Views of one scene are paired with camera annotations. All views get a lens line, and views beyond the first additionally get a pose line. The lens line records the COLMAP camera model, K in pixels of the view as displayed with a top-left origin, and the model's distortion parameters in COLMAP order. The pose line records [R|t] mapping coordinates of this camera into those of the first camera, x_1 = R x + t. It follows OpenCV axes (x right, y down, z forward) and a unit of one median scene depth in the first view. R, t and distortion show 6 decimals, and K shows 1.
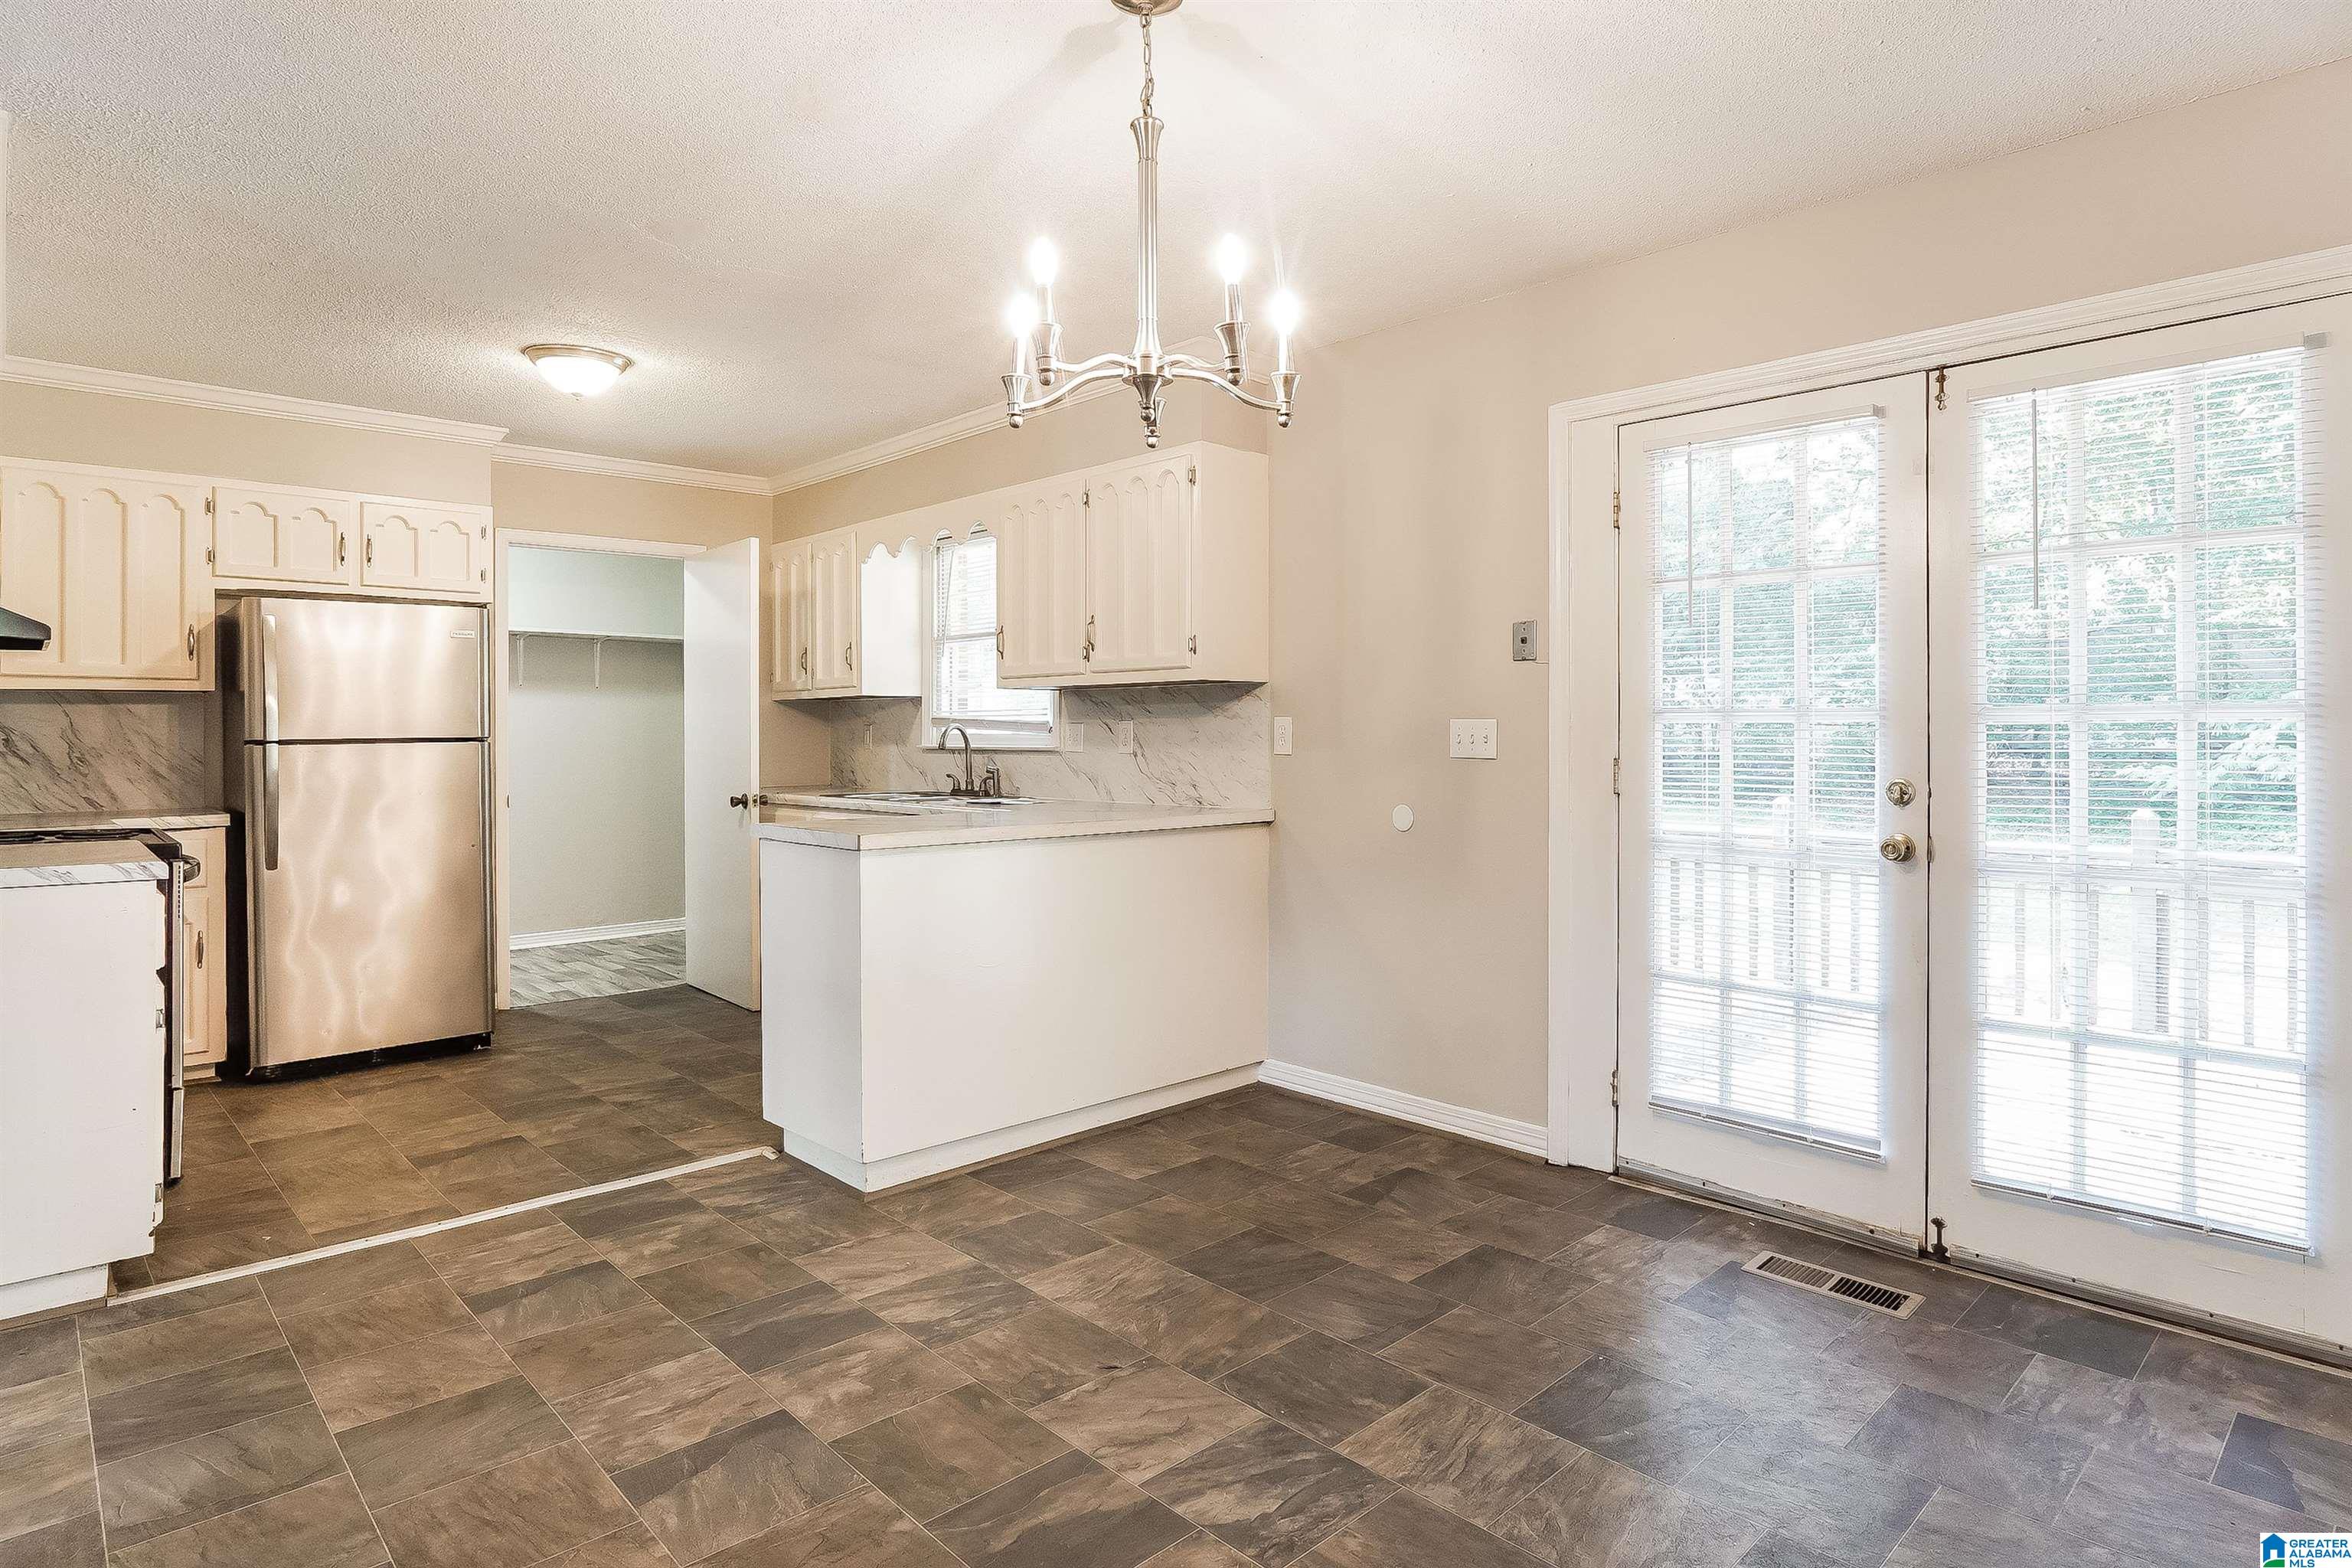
lens RADIAL K [[1276.0, 0, 1176.4], [0, 1276.0, 719.0], [0, 0, 1]] dist [-0.030327, 0.005062]
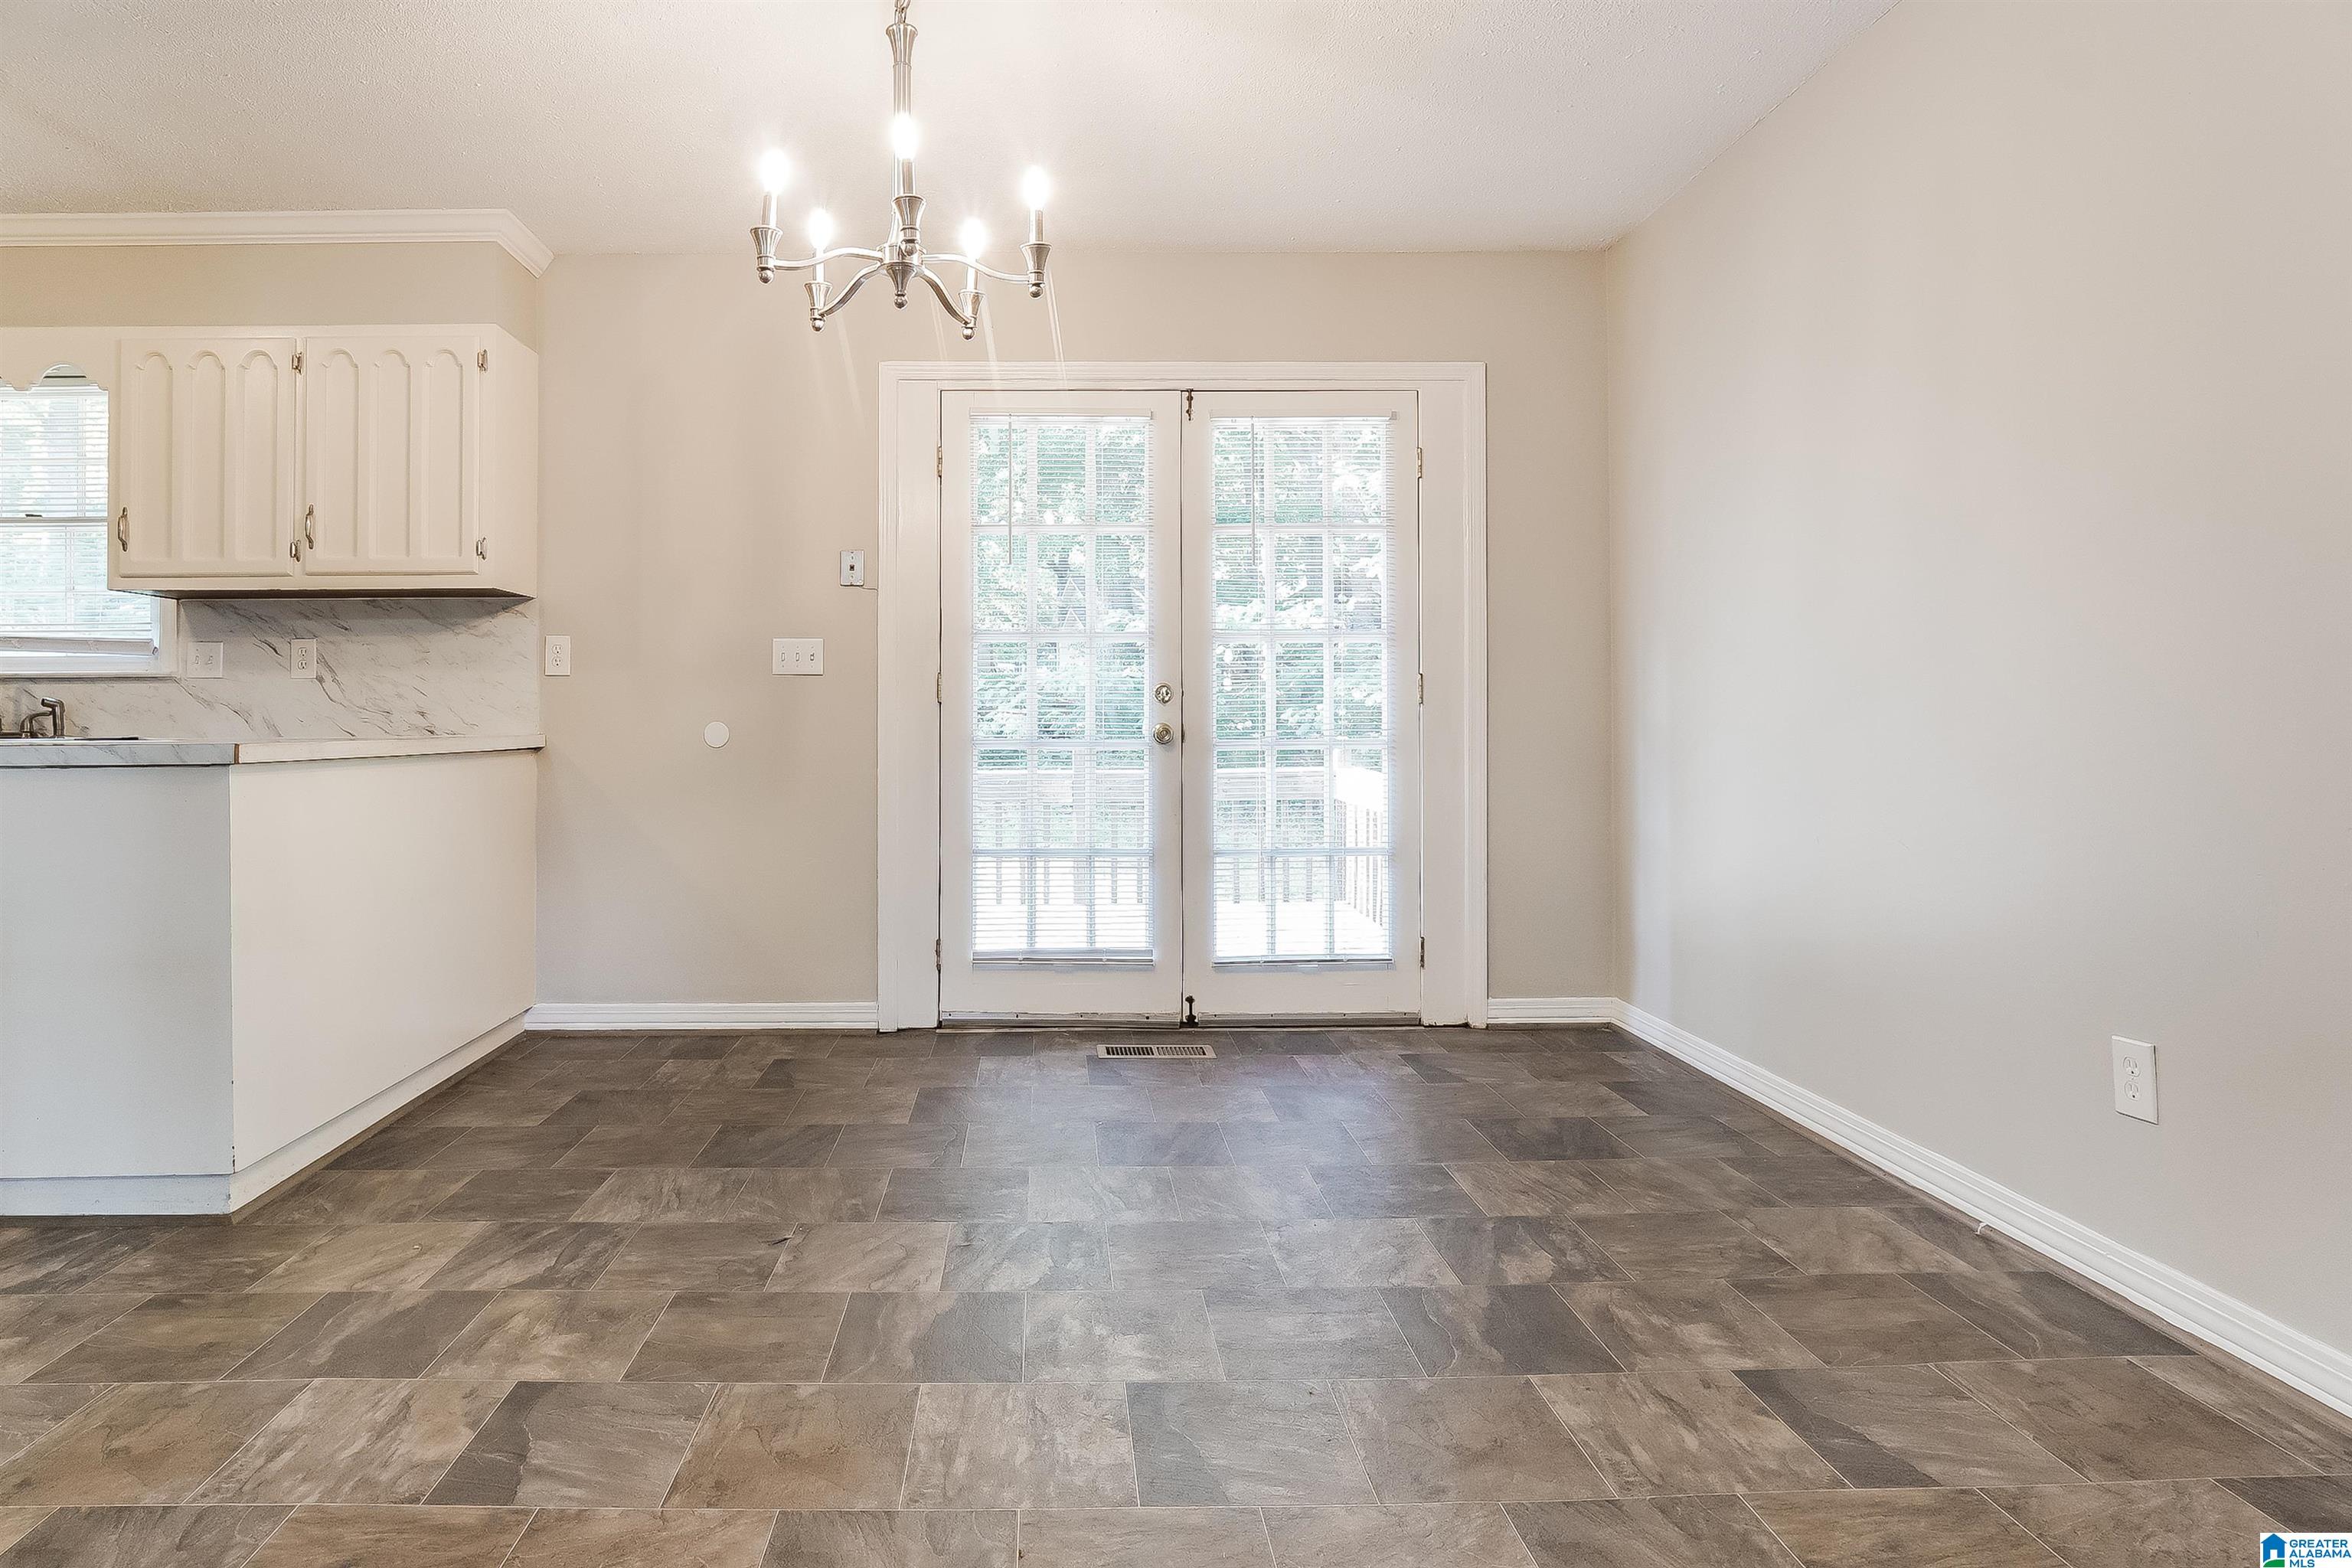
lens RADIAL K [[1276.0, 0, 1100.9], [0, 1276.0, 706.3], [0, 0, 1]] dist [-0.030327, 0.005062]
pose [[0.674655, 0.002481, 0.738129, -0.312734], [-0.005377, 0.999984, 0.001554, 0.043887], [-0.738113, -0.005018, 0.674658, 0.070575]]
